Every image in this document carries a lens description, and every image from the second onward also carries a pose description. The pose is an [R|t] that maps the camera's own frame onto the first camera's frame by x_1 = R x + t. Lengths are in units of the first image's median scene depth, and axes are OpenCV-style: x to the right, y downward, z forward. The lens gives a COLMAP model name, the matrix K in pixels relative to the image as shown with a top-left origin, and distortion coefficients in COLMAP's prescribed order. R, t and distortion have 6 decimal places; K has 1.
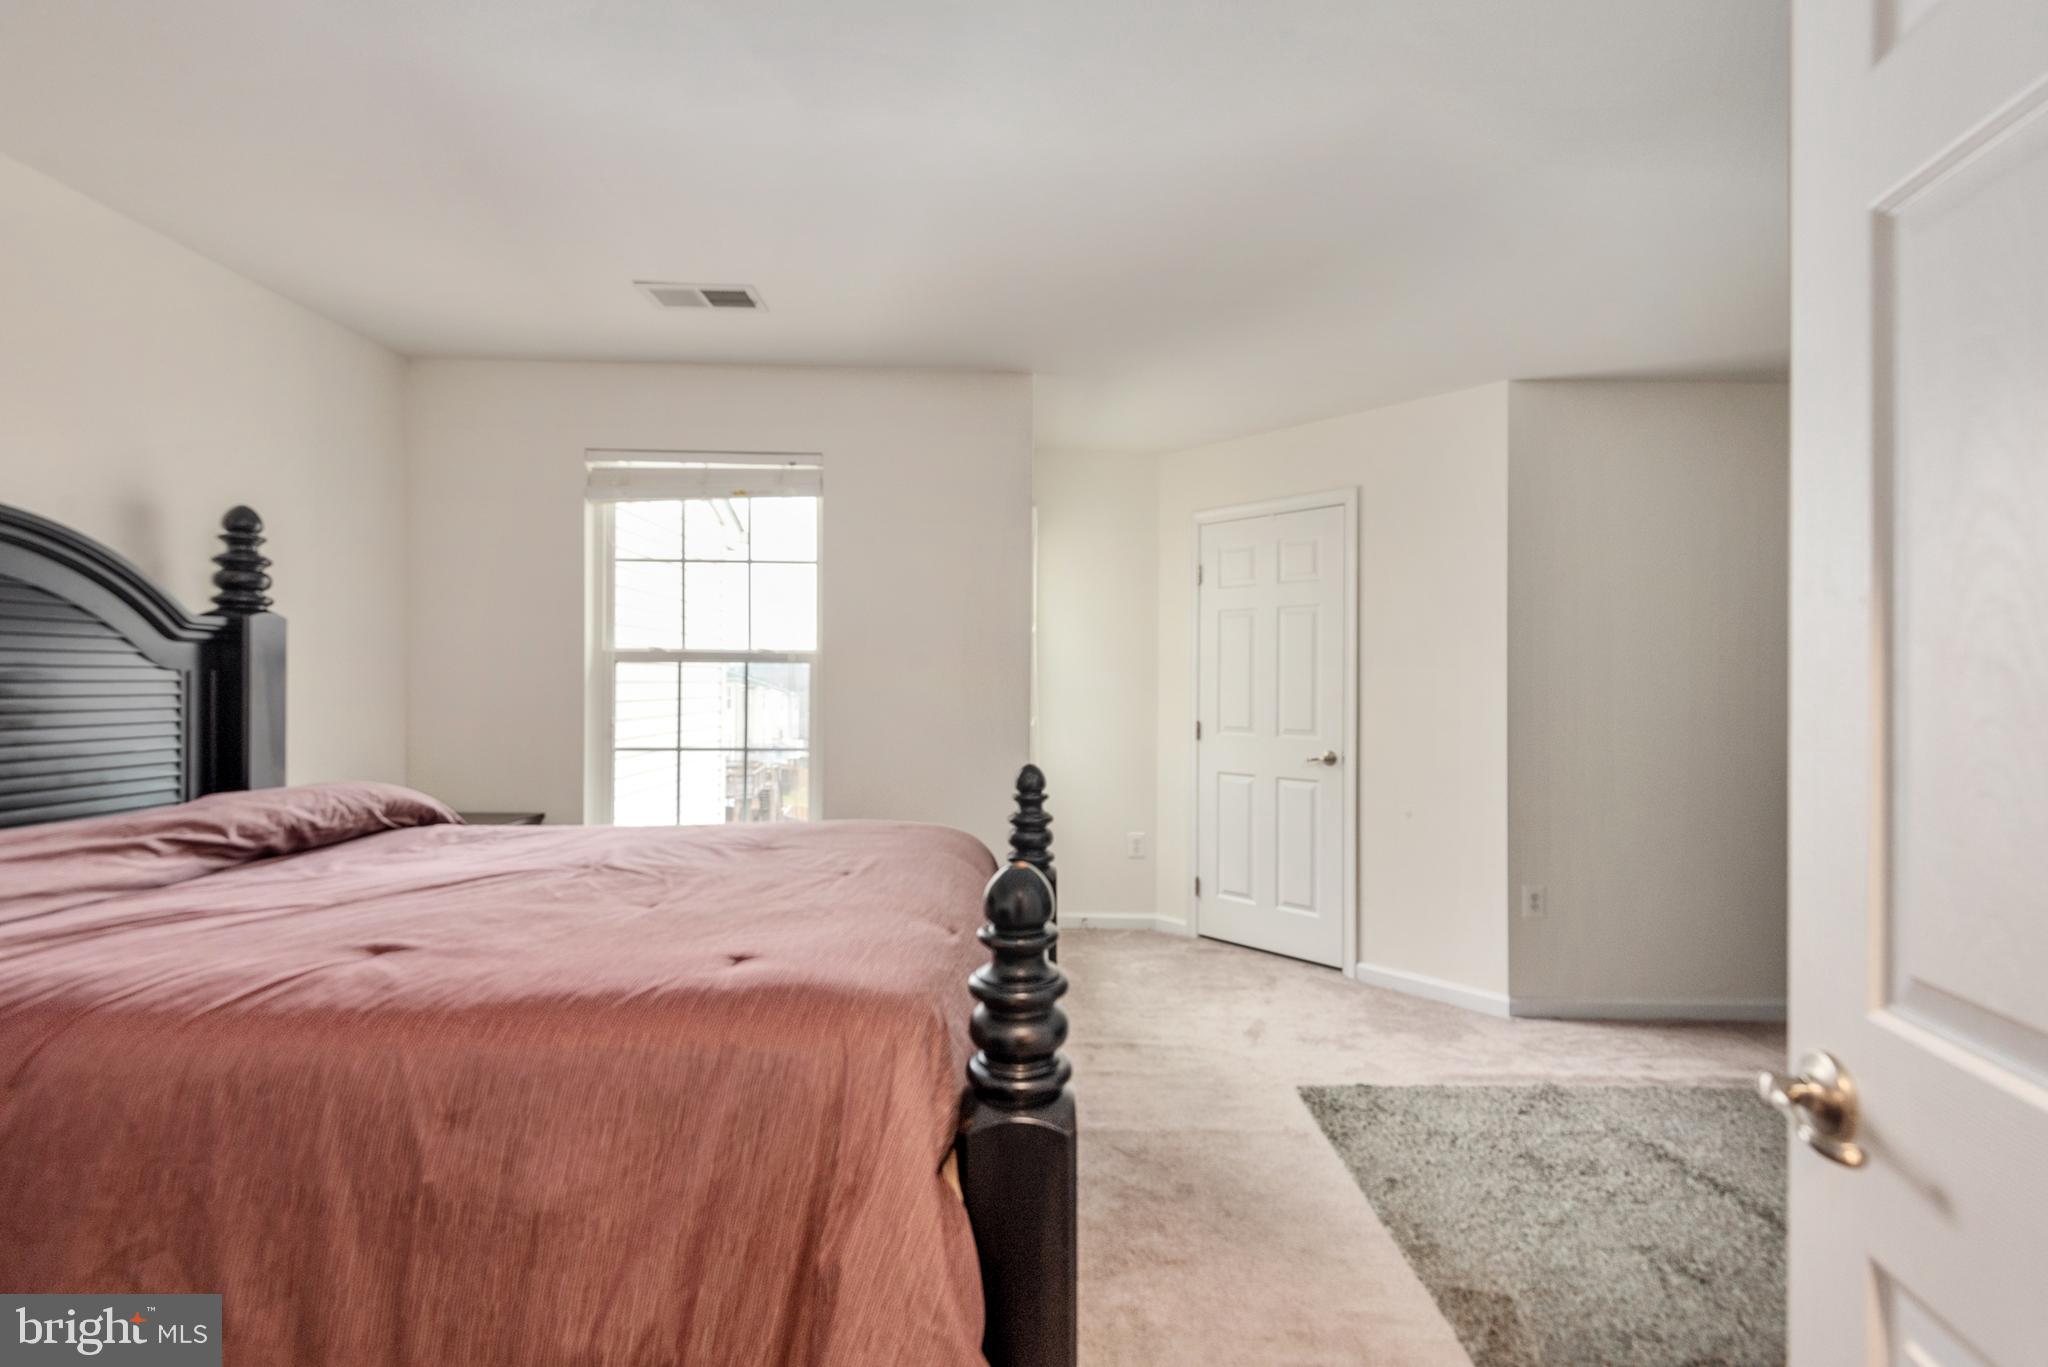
lens RADIAL K [[938.1, 0, 1024.0], [0, 938.1, 690.1], [0, 0, 1]] dist [0.019193, -0.002599]
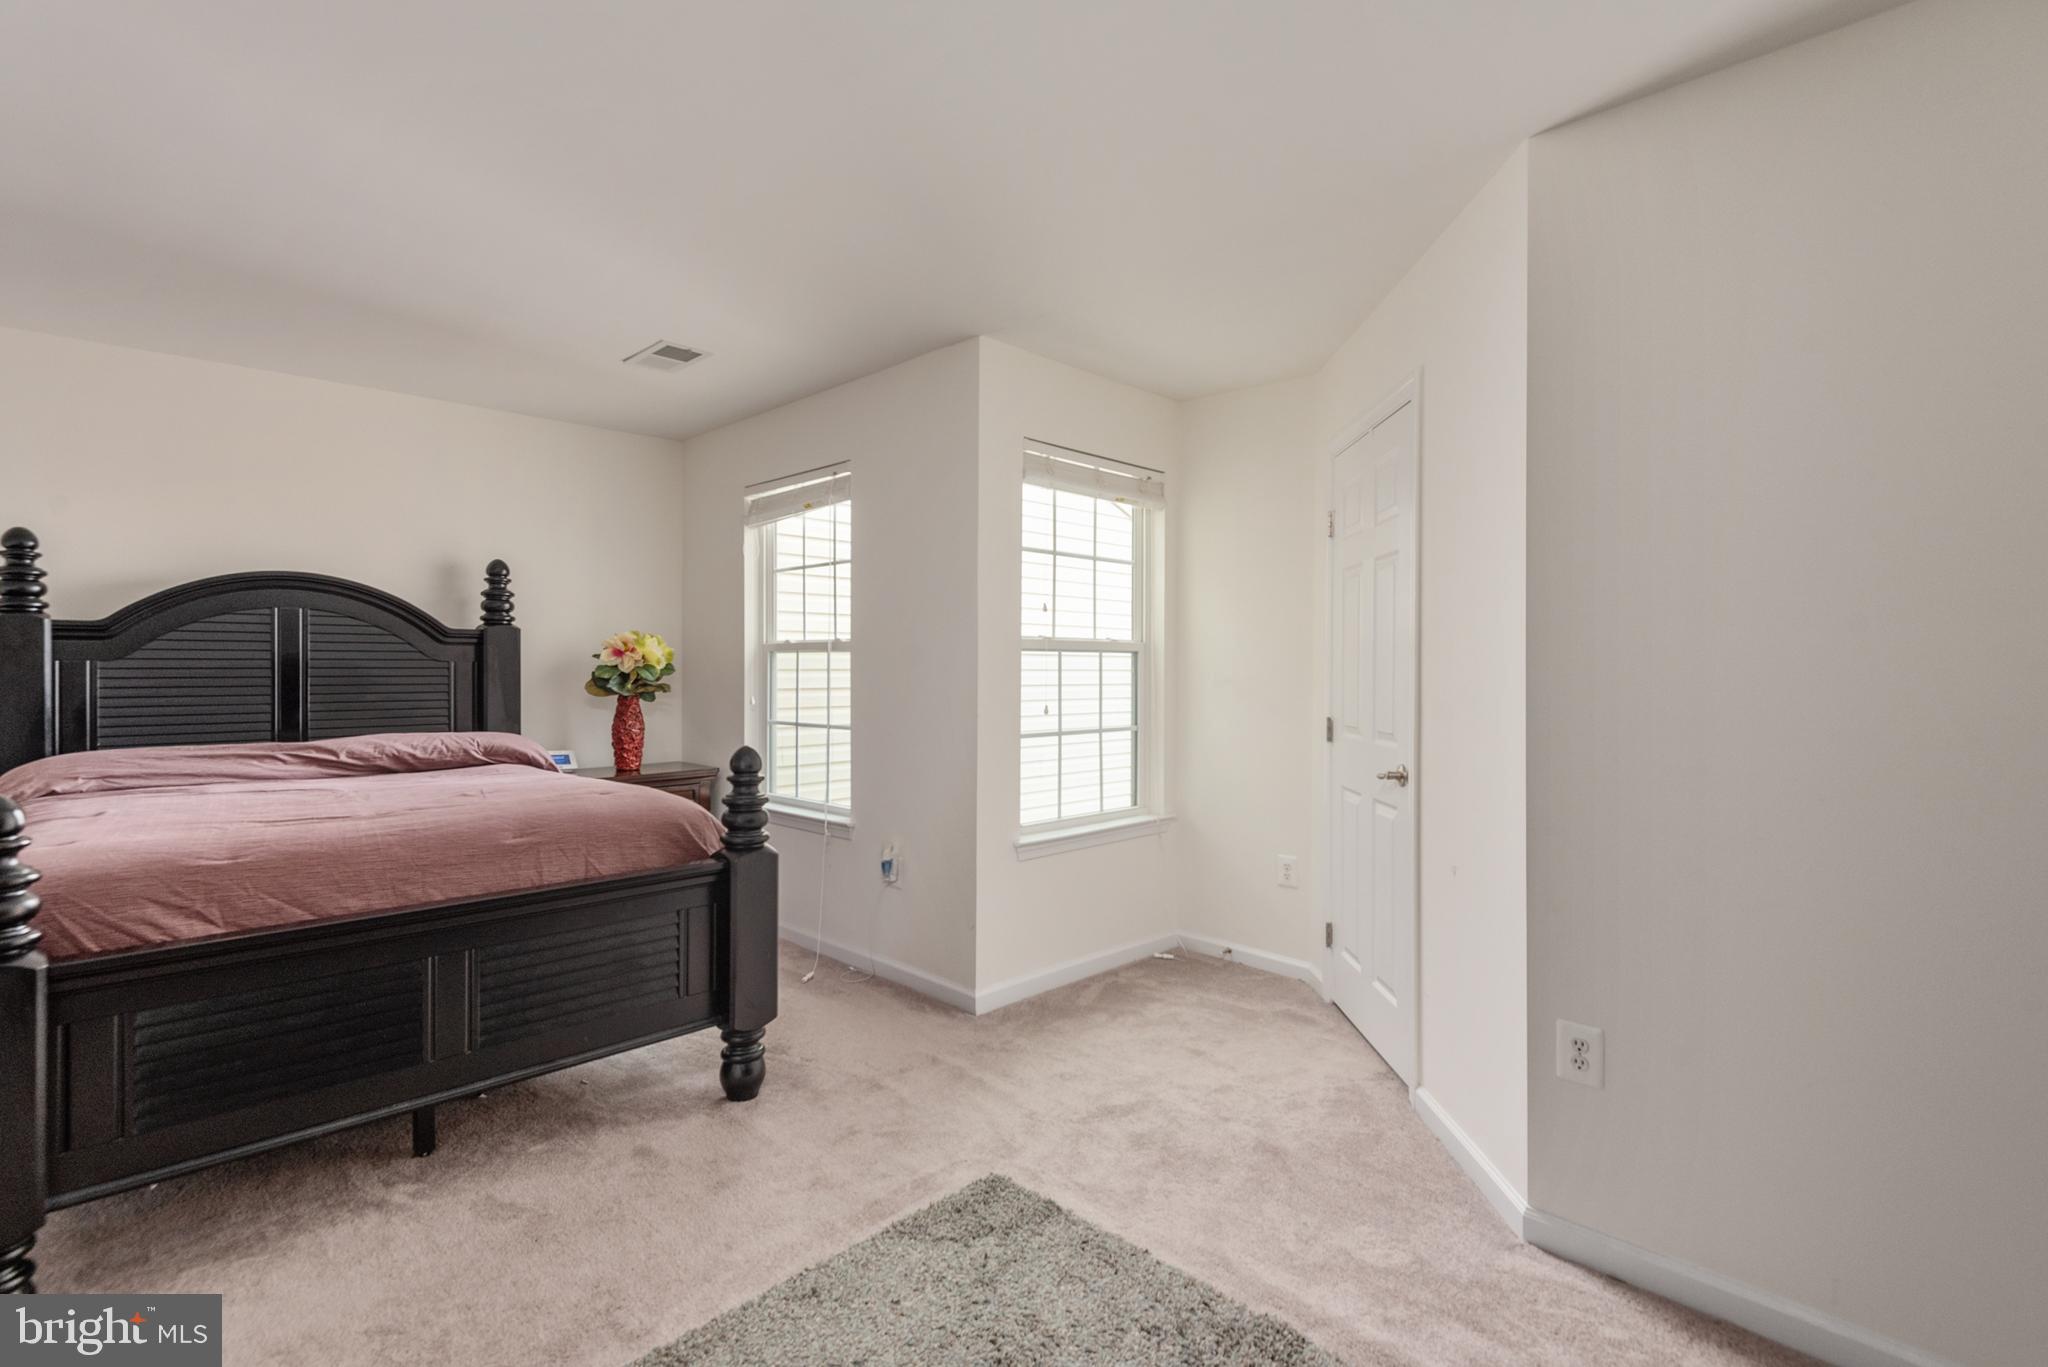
lens RADIAL K [[938.1, 0, 1021.6], [0, 938.1, 670.0], [0, 0, 1]] dist [0.019193, -0.002599]
pose [[0.709873, -0.000547, -0.704329, 0.858756], [-0.005075, 0.999970, -0.005892, -0.000391], [0.704311, 0.007757, 0.709849, 0.441573]]
